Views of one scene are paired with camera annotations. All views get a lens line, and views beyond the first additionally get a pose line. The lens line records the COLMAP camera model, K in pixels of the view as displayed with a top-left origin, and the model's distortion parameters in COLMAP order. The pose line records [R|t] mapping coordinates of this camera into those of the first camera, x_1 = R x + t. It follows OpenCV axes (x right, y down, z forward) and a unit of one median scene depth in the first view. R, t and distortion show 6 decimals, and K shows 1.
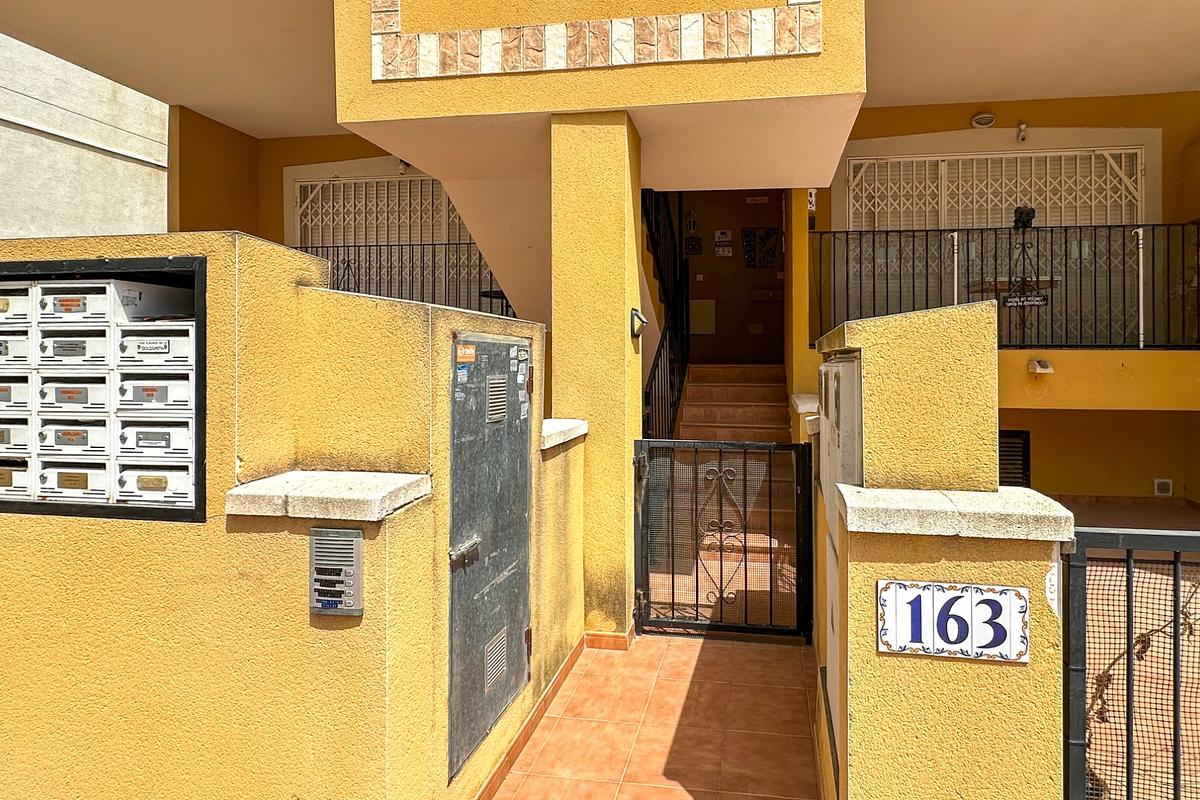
lens RADIAL K [[602.1, 0, 696.0], [0, 602.1, 353.3], [0, 0, 1]] dist [-0.002433, -0.000322]
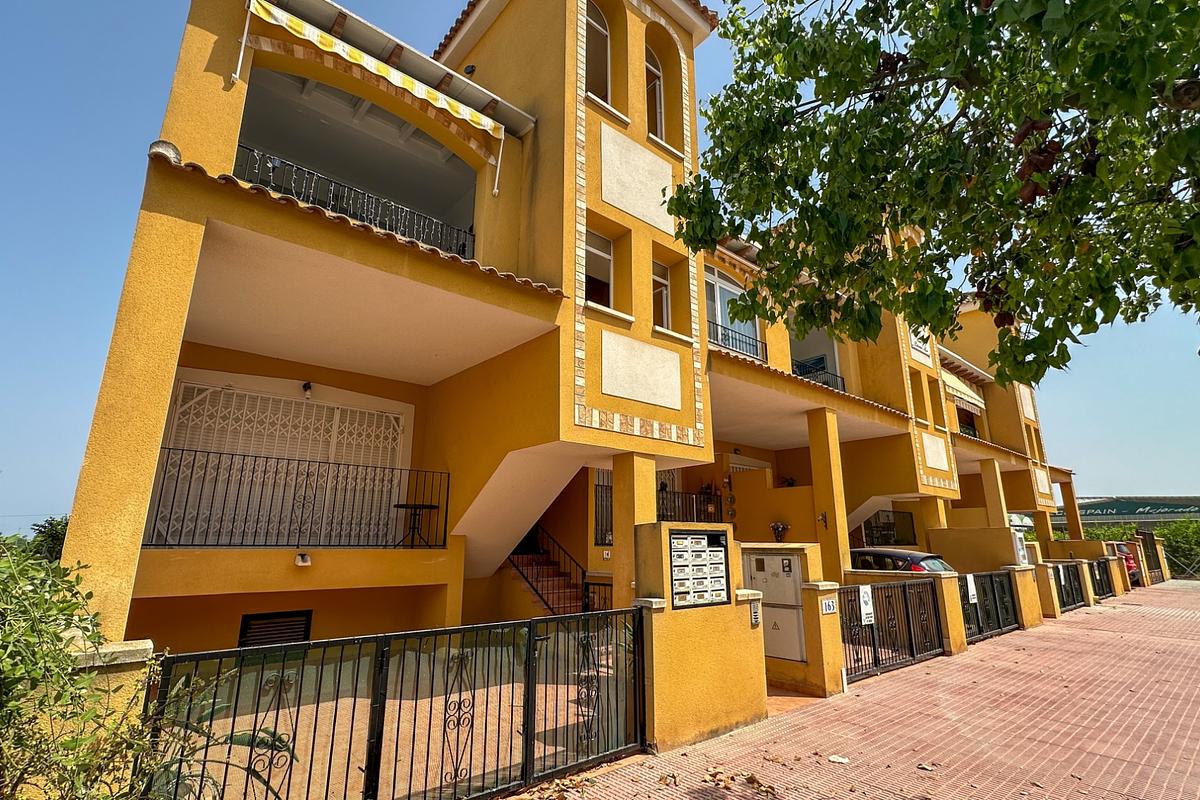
lens RADIAL K [[566.2, 0, 600.9], [0, 566.2, 397.2], [0, 0, 1]] dist [-0.002096, 0.000824]
pose [[0.660611, 0.187001, 0.727065, -3.933137], [-0.005499, 0.969659, -0.244399, -0.093882], [-0.750708, 0.157455, 0.641596, -0.799595]]
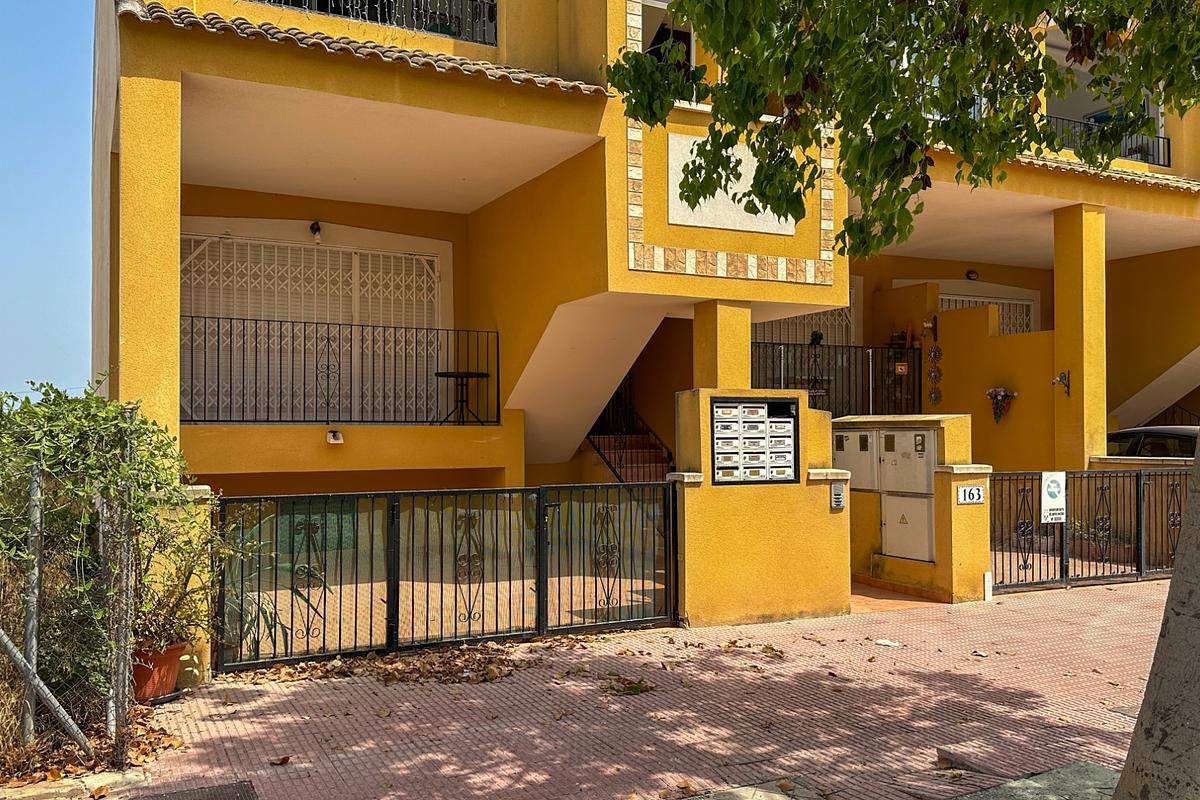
lens RADIAL K [[999.6, 0, 595.2], [0, 999.6, 410.8], [0, 0, 1]] dist [0.179621, -0.339325]
pose [[0.823388, 0.006778, 0.567438, -4.427643], [0.000216, 0.999925, -0.012257, -0.028557], [-0.567478, 0.010215, 0.823325, -2.564431]]
